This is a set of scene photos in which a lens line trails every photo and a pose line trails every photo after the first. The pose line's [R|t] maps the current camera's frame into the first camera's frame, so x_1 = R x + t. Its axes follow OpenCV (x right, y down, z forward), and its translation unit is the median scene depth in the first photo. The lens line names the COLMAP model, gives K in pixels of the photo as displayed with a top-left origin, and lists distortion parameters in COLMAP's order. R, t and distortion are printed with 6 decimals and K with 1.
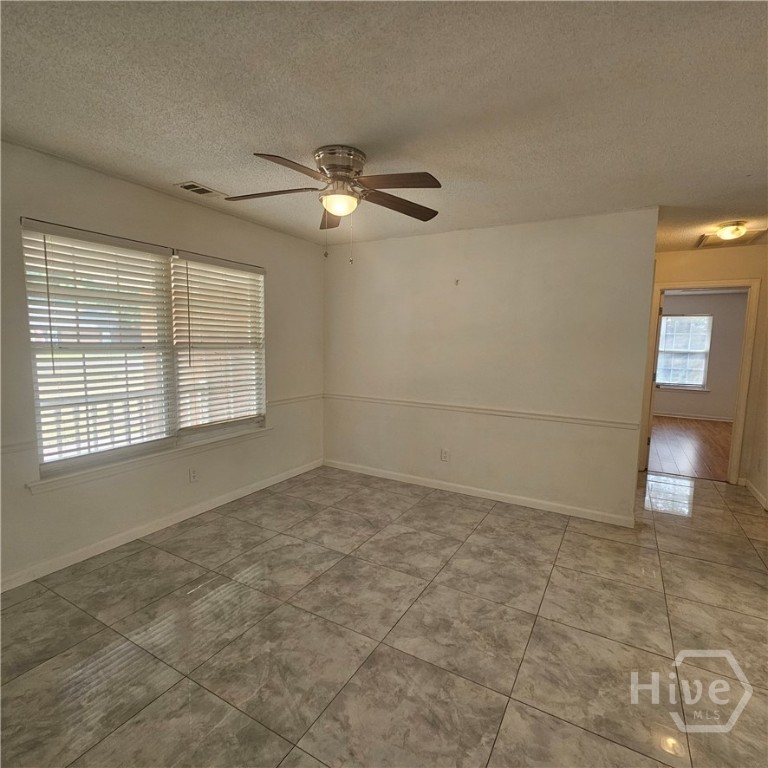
lens RADIAL K [[422.5, 0, 379.8], [0, 422.5, 395.8], [0, 0, 1]] dist [0.006486, 0.000506]
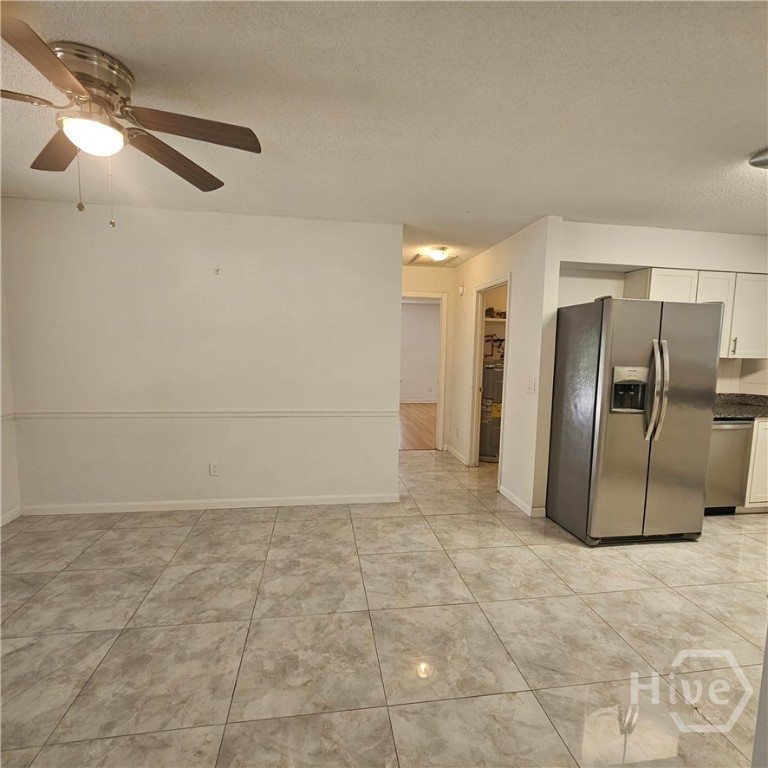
lens RADIAL K [[422.5, 0, 379.8], [0, 422.5, 395.8], [0, 0, 1]] dist [0.006486, 0.000506]
pose [[0.783138, -0.075751, 0.617217, -0.161892], [0.074085, 0.996849, 0.028341, -0.014639], [-0.617419, 0.023532, 0.786282, 0.151476]]
